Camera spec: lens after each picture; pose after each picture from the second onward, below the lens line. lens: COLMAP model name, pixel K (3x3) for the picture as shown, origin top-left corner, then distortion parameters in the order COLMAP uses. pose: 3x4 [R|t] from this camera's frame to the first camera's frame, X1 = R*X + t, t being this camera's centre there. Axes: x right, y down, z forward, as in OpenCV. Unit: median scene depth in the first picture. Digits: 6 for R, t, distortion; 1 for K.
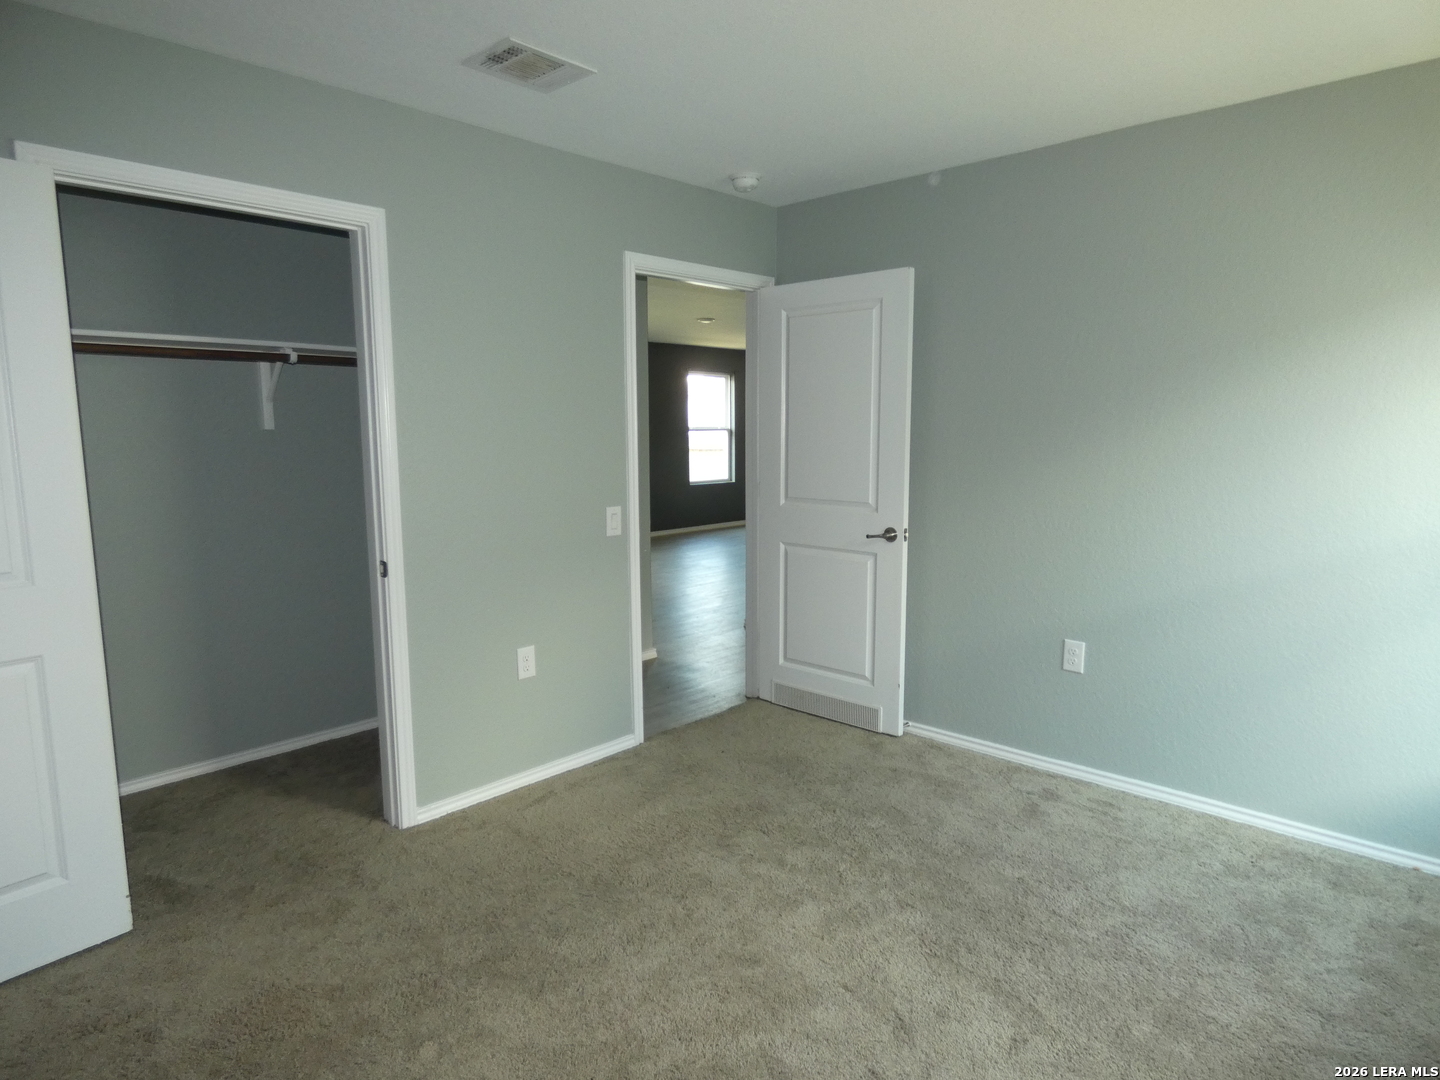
lens RADIAL K [[832.8, 0, 781.9], [0, 832.8, 523.8], [0, 0, 1]] dist [0.001012, 0.000585]
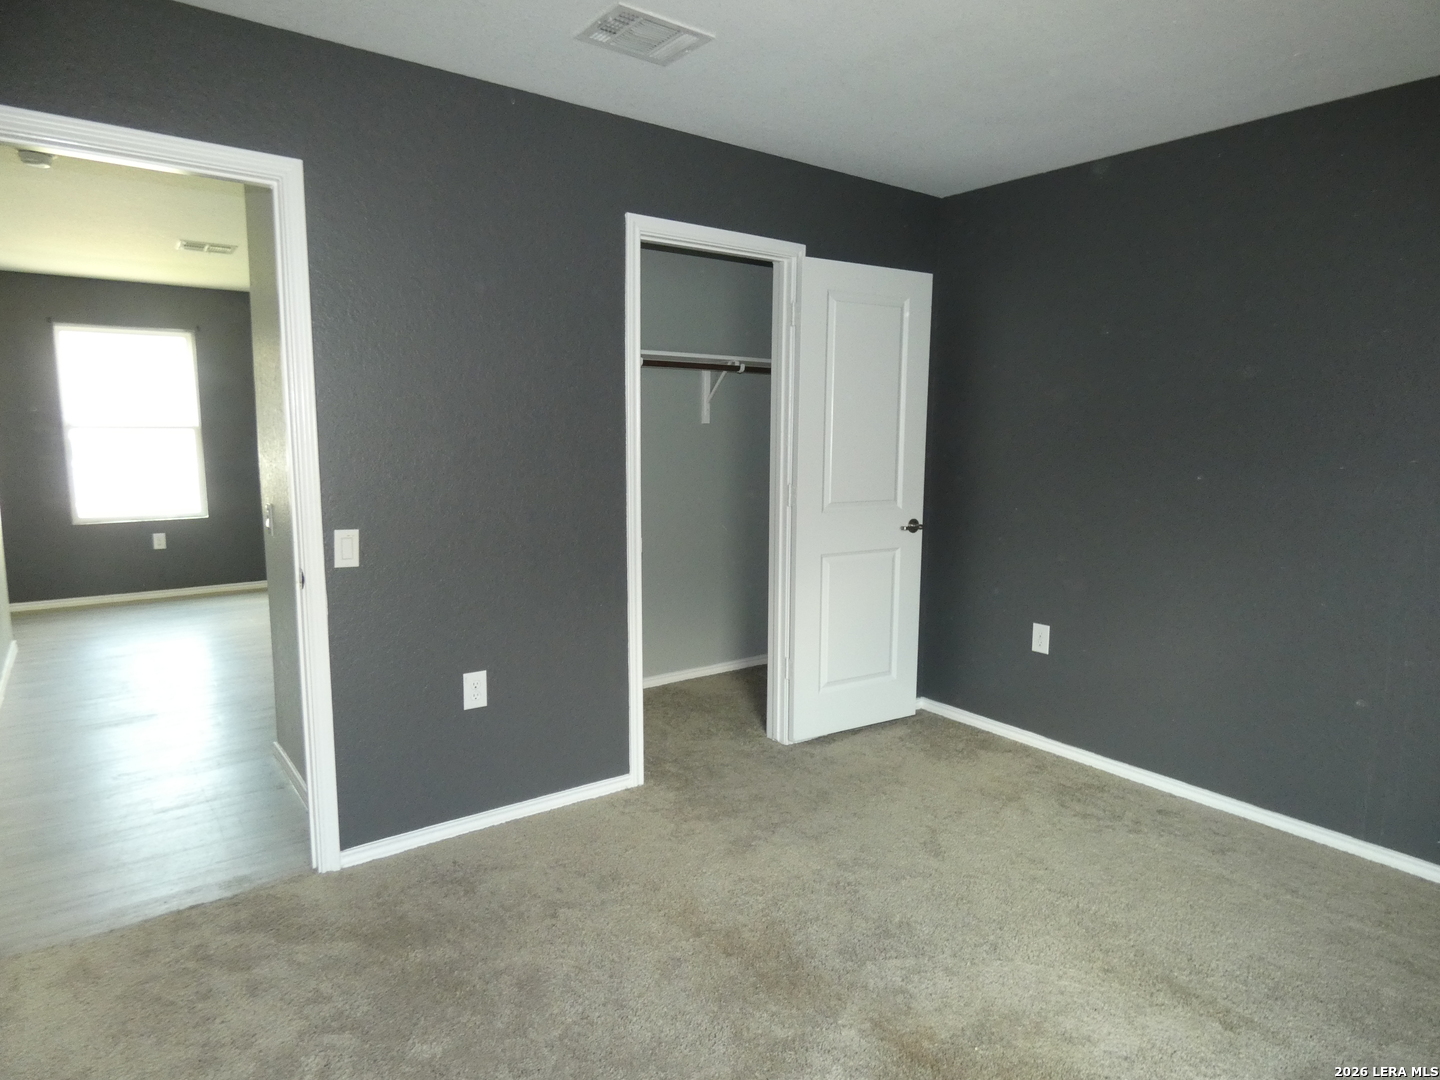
lens RADIAL K [[902.7, 0, 720.0], [0, 902.7, 540.0], [0, 0, 1]] dist [0.054987, -0.000019]
pose [[0.982850, 0.039811, -0.180056, 0.109518], [-0.037465, 0.999163, 0.016410, -0.015664], [0.180559, -0.009383, 0.983519, 0.119085]]
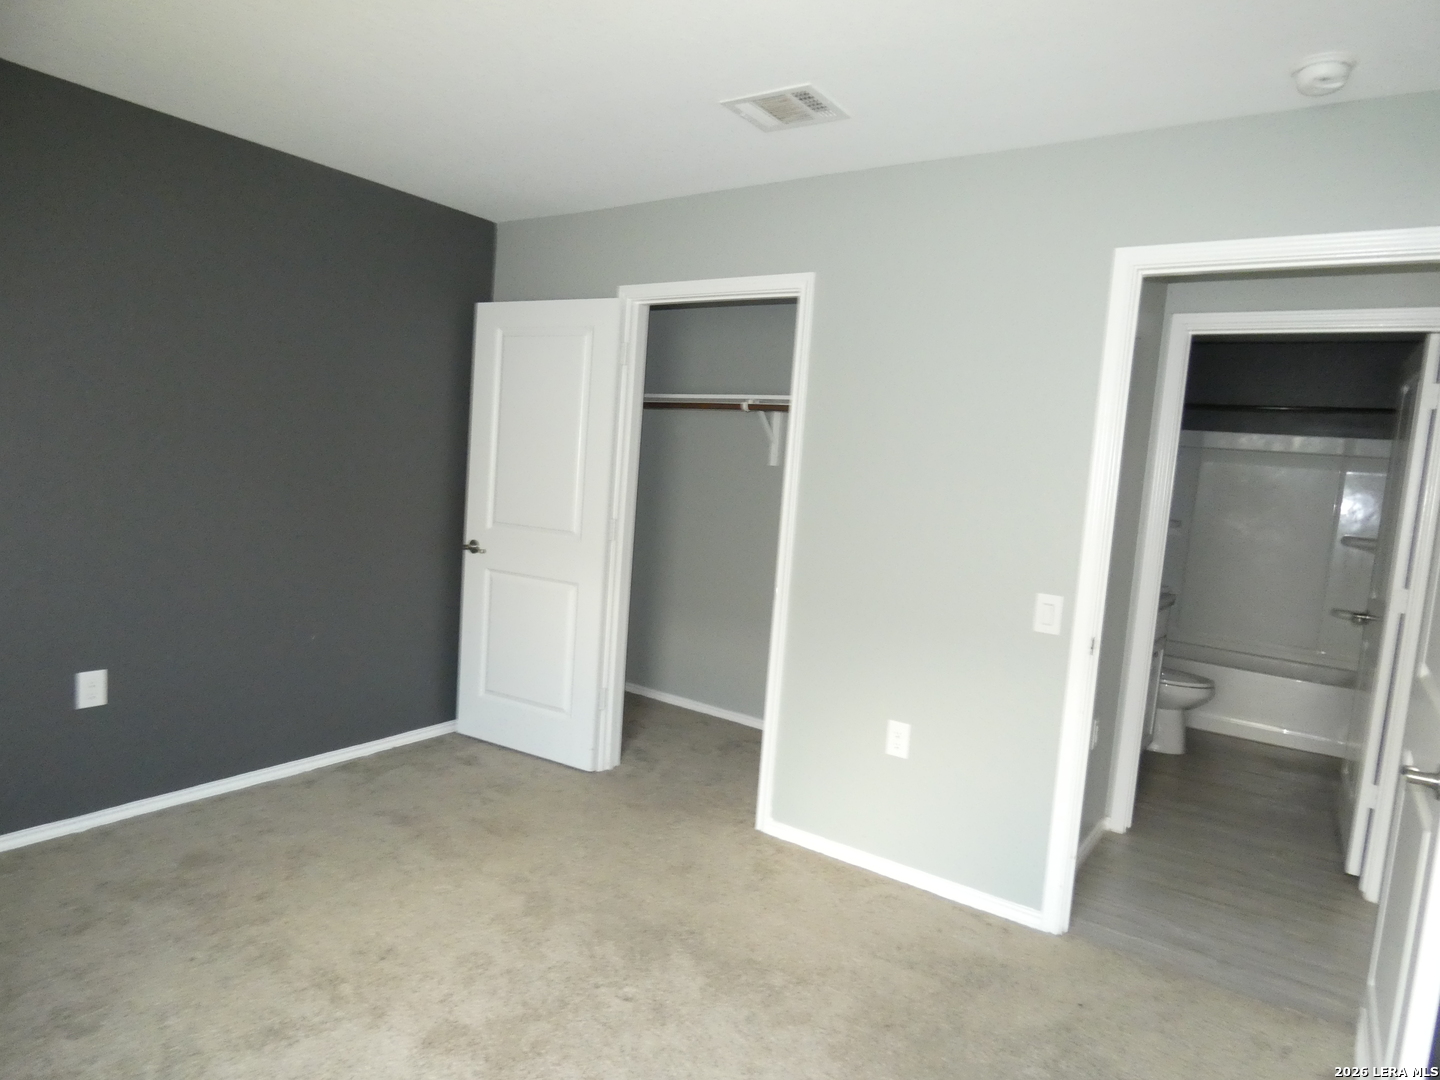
lens RADIAL K [[879.6, 0, 722.6], [0, 879.6, 538.1], [0, 0, 1]] dist [-0.000570, 0.000026]
pose [[0.122578, 0.097433, -0.987665, 0.590446], [-0.193542, 0.978410, 0.072500, -0.077775], [0.973404, 0.182268, 0.138789, 0.655016]]
